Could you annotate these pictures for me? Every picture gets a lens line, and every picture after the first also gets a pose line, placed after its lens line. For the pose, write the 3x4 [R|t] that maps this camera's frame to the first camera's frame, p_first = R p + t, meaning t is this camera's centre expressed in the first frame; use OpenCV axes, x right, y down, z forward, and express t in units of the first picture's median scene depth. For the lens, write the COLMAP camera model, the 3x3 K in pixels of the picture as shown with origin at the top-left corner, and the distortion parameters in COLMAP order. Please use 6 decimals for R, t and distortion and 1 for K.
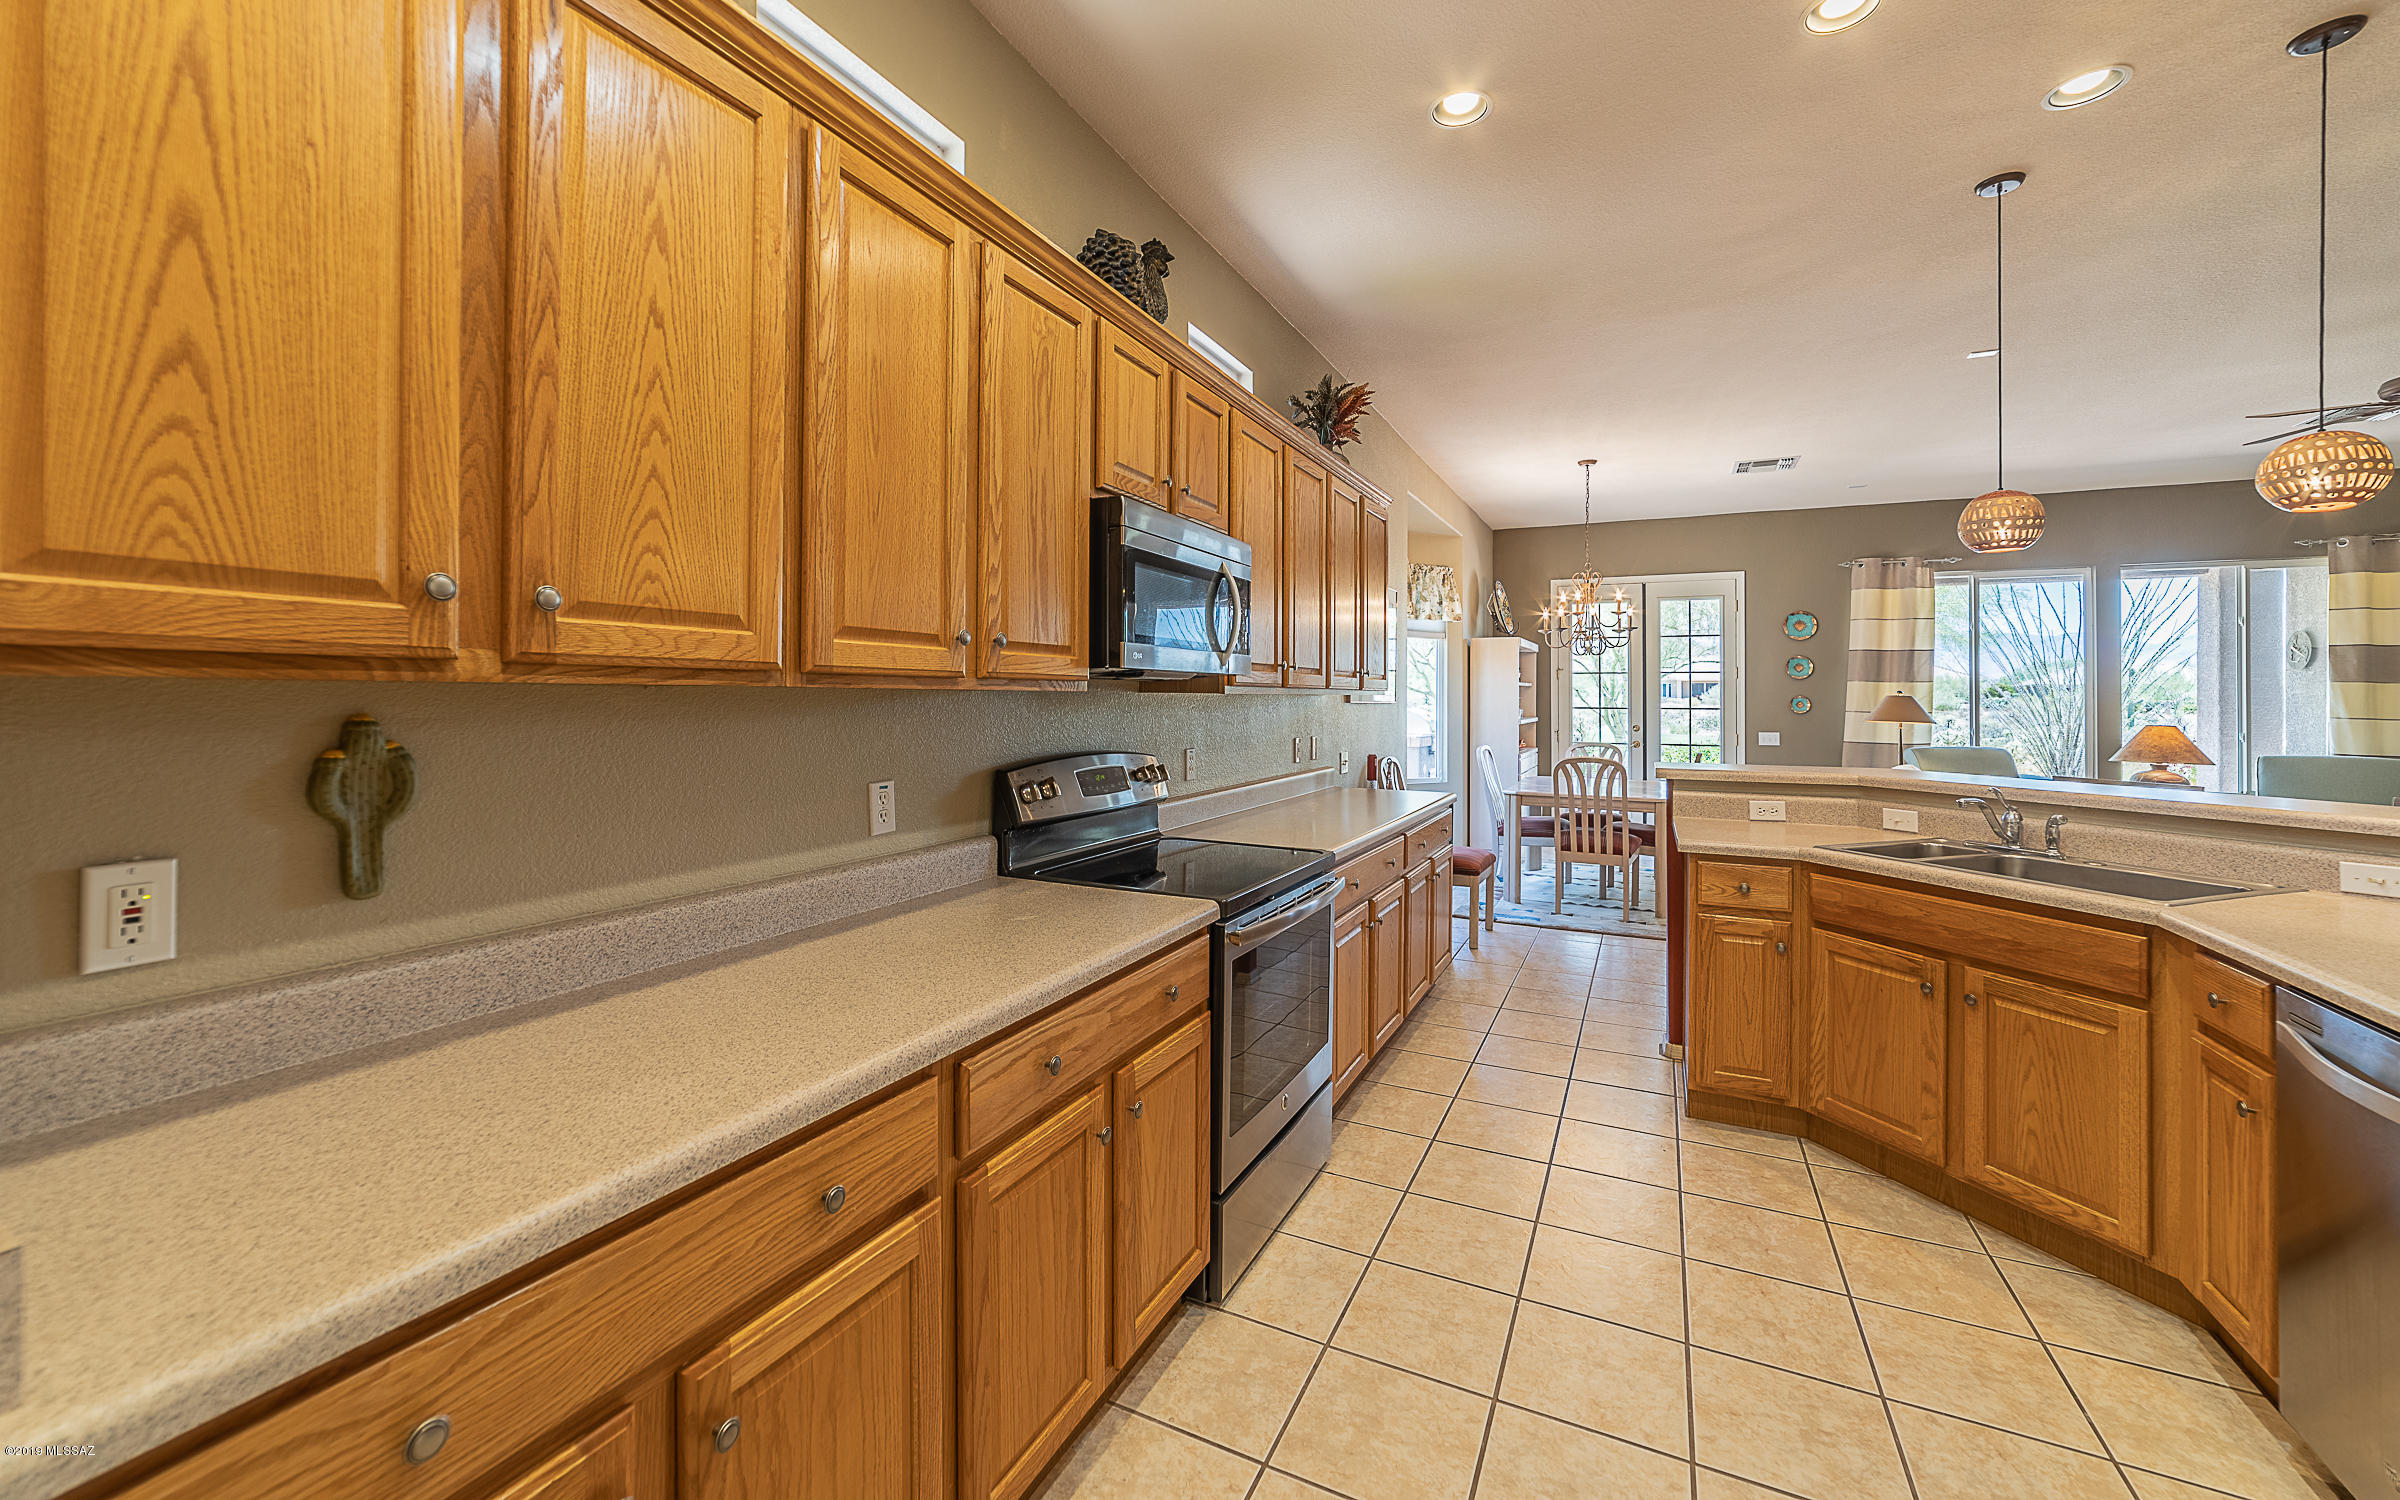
lens RADIAL K [[901.0, 0, 1191.1], [0, 901.0, 715.5], [0, 0, 1]] dist [0.003076, 0.000496]
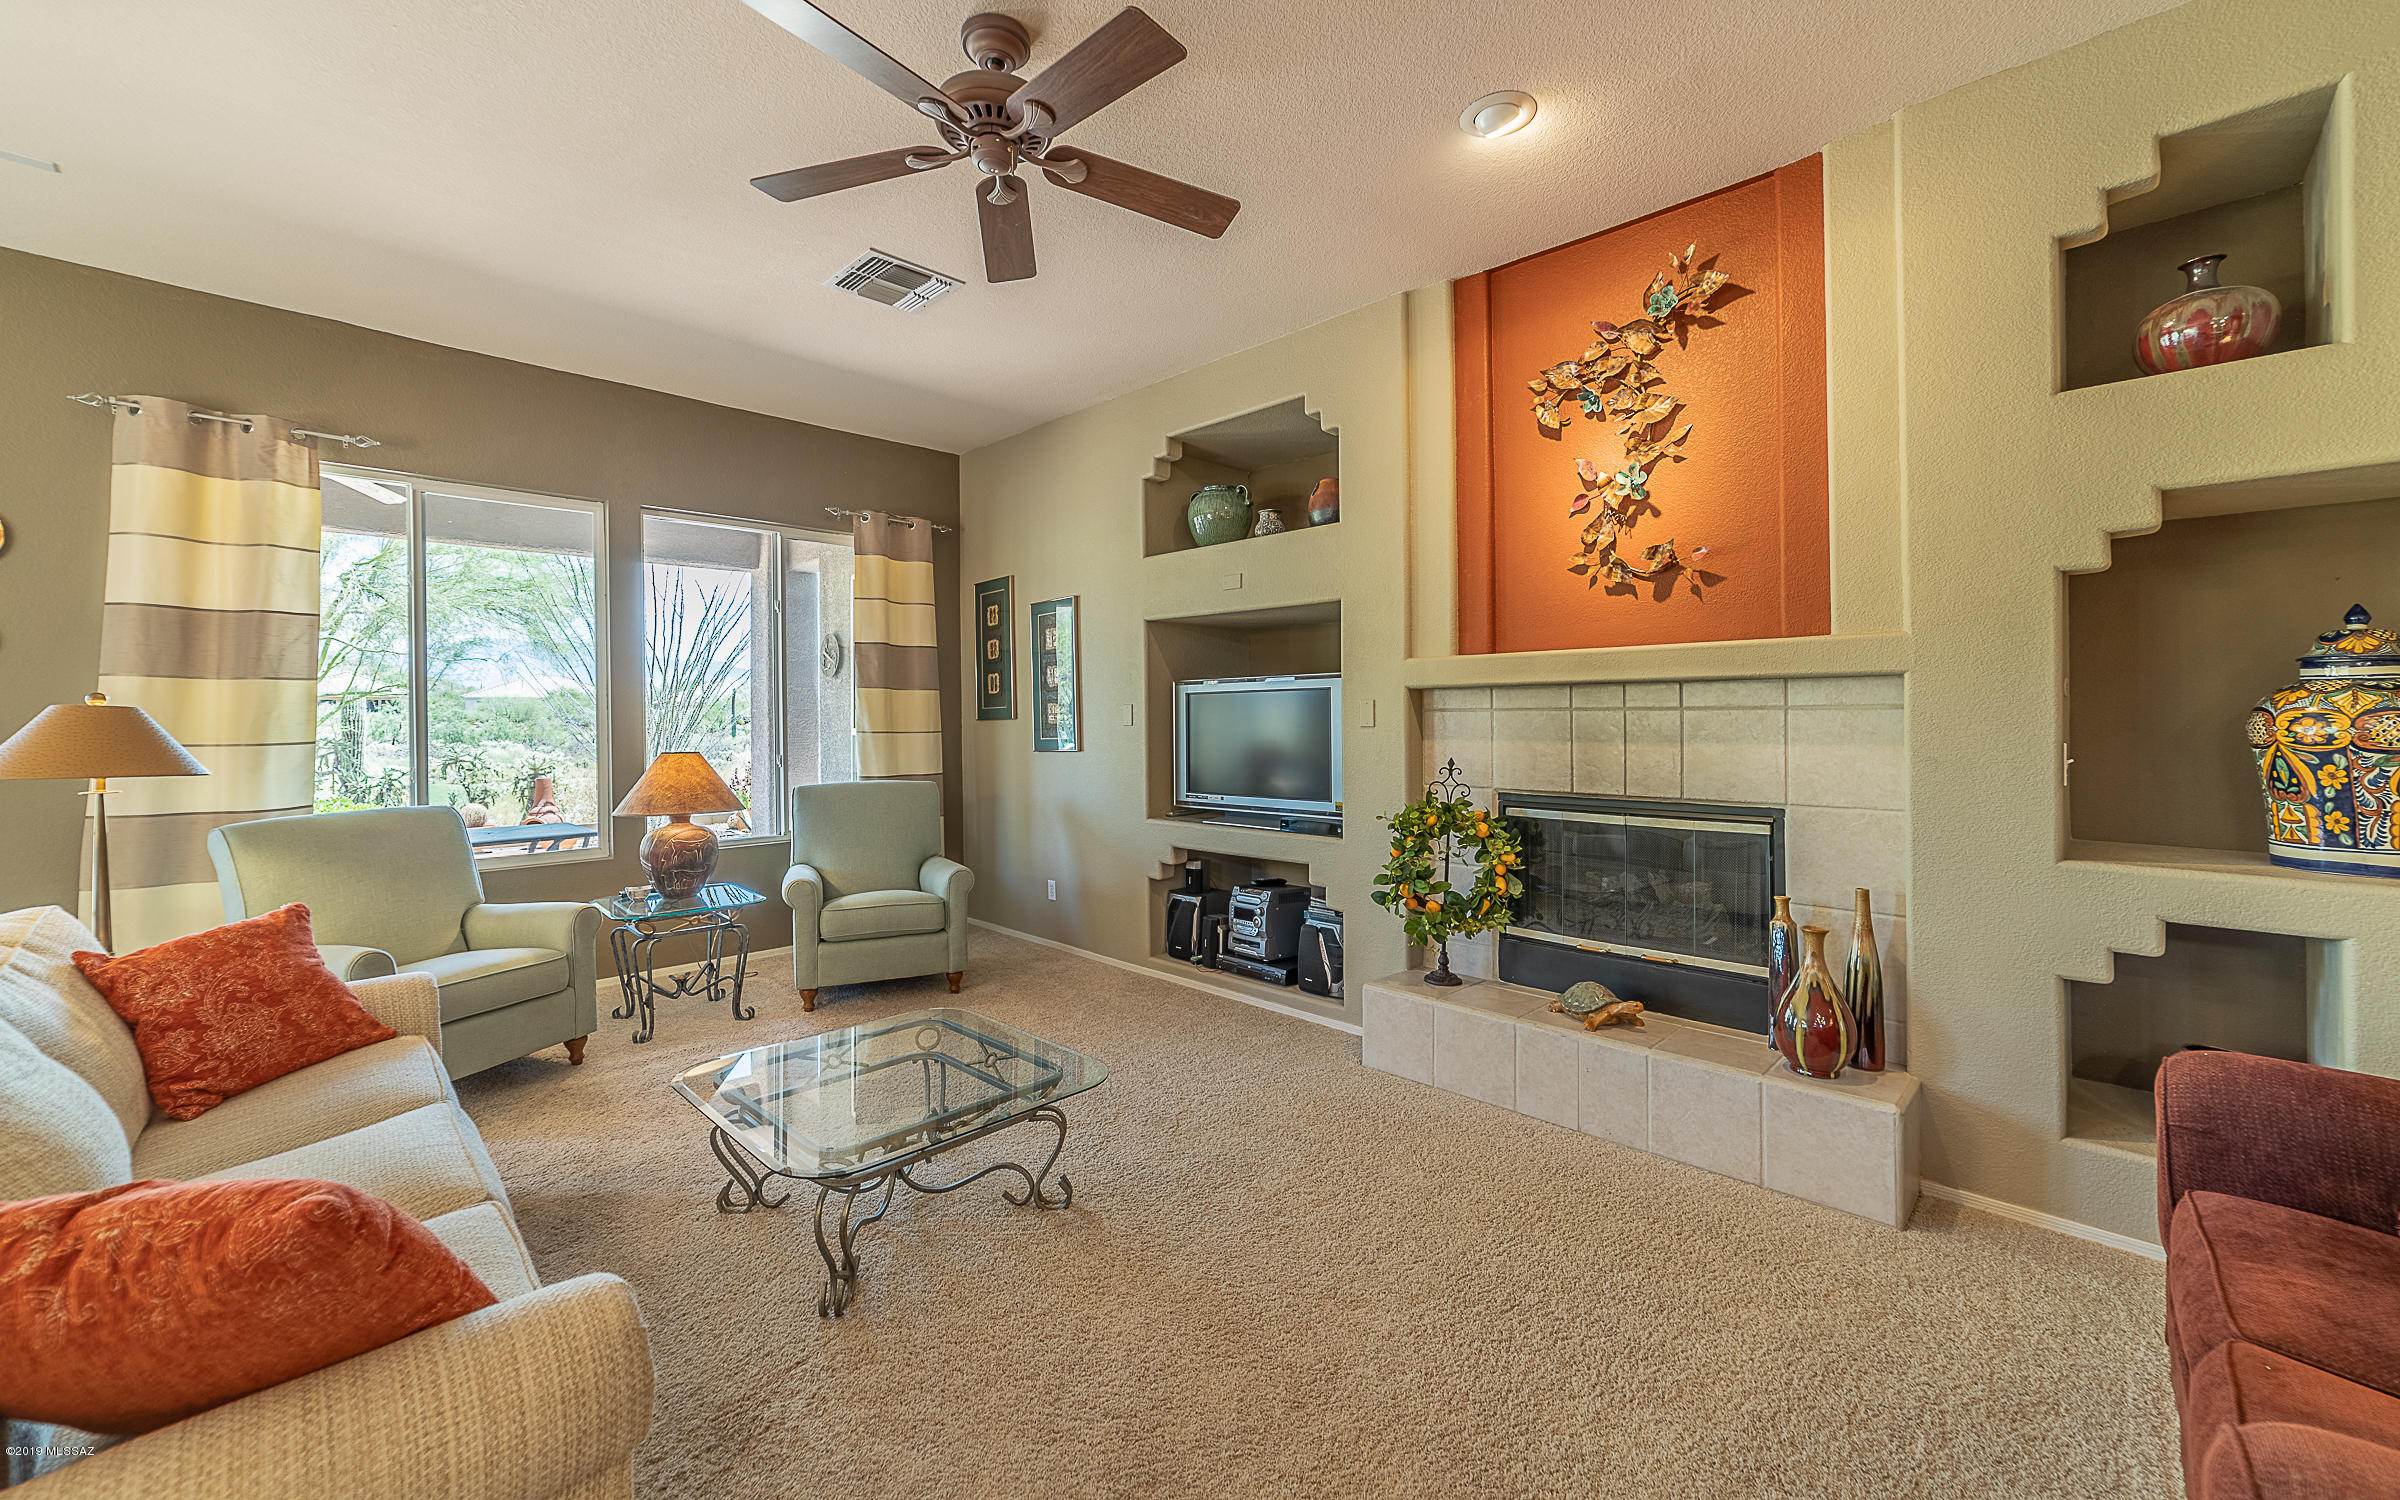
lens RADIAL K [[885.4, 0, 1227.4], [0, 885.4, 668.7], [0, 0, 1]] dist [-0.000449, 0.000123]
pose [[0.250456, 0.030371, 0.967651, 1.125527], [0.035714, 0.998538, -0.040584, -0.021795], [-0.967469, 0.044723, 0.249005, 0.957000]]
